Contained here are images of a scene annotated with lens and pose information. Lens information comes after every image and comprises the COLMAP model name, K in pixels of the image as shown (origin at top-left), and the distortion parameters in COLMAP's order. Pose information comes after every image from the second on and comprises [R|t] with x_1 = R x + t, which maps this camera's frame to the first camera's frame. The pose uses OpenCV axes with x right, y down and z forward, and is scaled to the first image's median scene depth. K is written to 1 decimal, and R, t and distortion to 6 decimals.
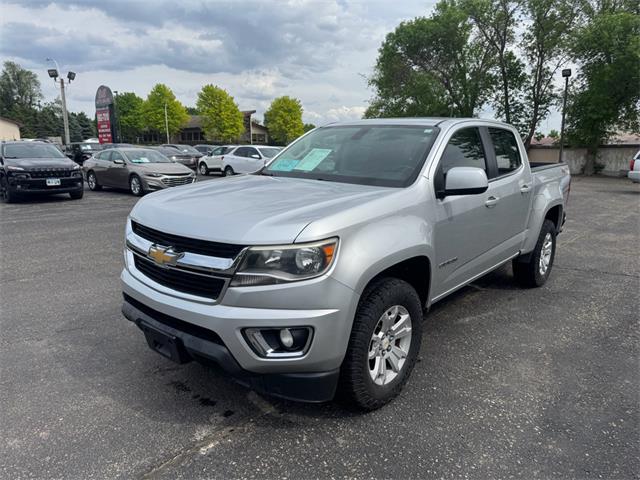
lens RADIAL K [[470.9, 0, 320.2], [0, 470.9, 243.6], [0, 0, 1]] dist [0.018198, -0.019849]
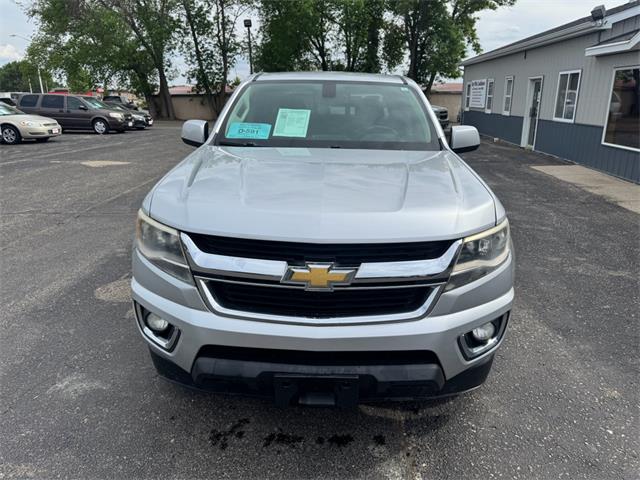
lens RADIAL K [[470.9, 0, 318.5], [0, 470.9, 240.7], [0, 0, 1]] dist [0.018198, -0.019849]
pose [[0.783740, -0.188588, 0.591765, -0.609408], [0.128223, 0.981391, 0.142937, -0.103141], [-0.607709, -0.036148, 0.793337, 0.358374]]
